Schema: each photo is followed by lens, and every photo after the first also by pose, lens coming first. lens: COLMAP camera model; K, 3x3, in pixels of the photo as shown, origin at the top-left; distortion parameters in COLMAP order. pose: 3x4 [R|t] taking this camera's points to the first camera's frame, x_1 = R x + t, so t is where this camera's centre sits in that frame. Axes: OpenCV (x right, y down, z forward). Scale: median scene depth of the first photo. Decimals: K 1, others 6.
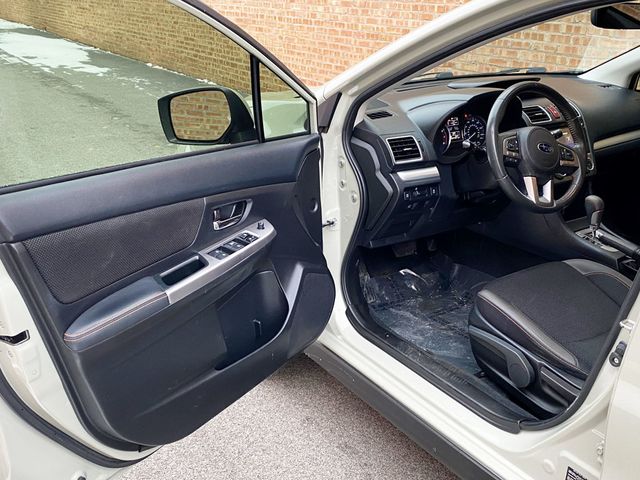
lens RADIAL K [[654.8, 0, 320.0], [0, 654.8, 240.0], [0, 0, 1]] dist [0.152662, -0.499181]
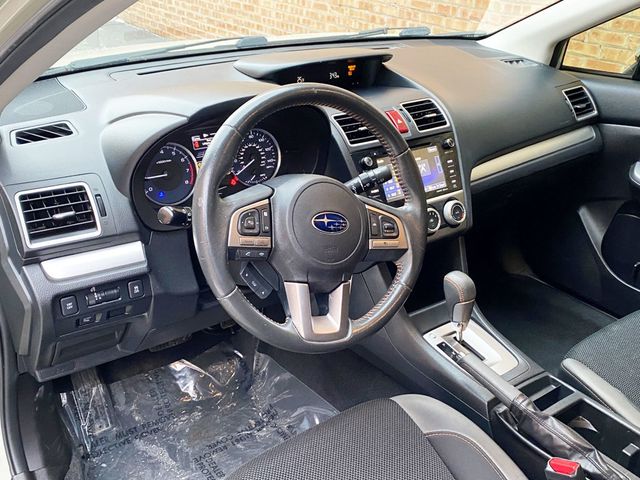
lens RADIAL K [[654.8, 0, 320.0], [0, 654.8, 240.0], [0, 0, 1]] dist [0.152662, -0.499181]
pose [[0.998662, 0.002164, 0.051660, 0.289844], [-0.006887, 0.995787, 0.091434, -0.160829], [-0.051244, -0.091667, 0.994470, 0.483613]]
